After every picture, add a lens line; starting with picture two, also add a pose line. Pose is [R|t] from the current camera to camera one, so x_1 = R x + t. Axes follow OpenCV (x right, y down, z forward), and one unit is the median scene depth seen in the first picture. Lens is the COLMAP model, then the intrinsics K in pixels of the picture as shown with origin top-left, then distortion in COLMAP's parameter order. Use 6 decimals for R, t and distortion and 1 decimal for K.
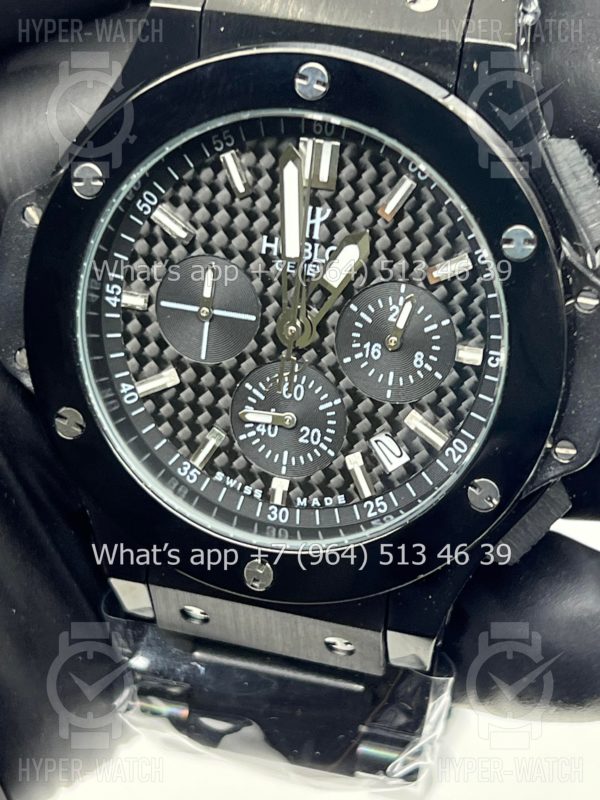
lens RADIAL K [[1887.9, 0, 275.1], [0, 1887.9, 422.8], [0, 0, 1]] dist [0.115034, -0.145284]
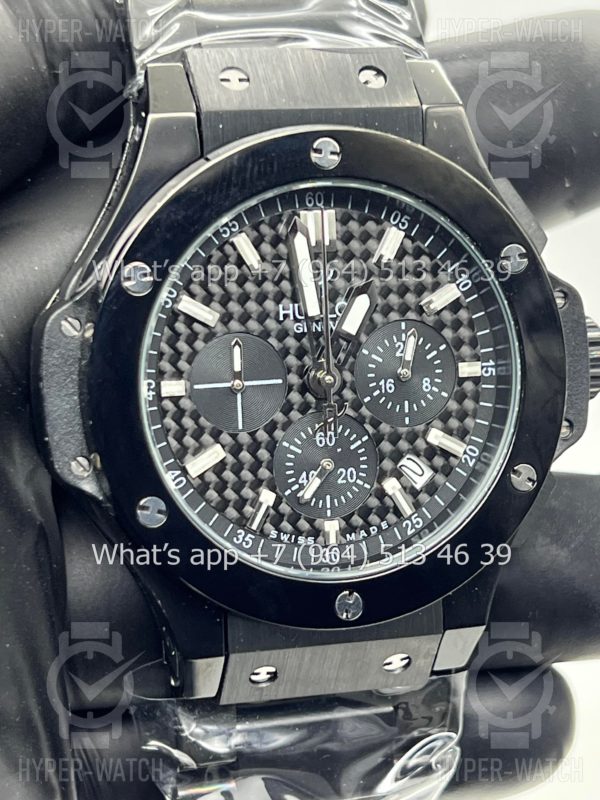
lens RADIAL K [[1887.9, 0, 275.1], [0, 1887.9, 422.8], [0, 0, 1]] dist [0.115034, -0.145284]
pose [[0.840706, -0.190454, 0.506893, -0.583243], [0.268566, 0.959511, -0.084915, 0.061157], [-0.470197, 0.207523, 0.857816, 0.064134]]
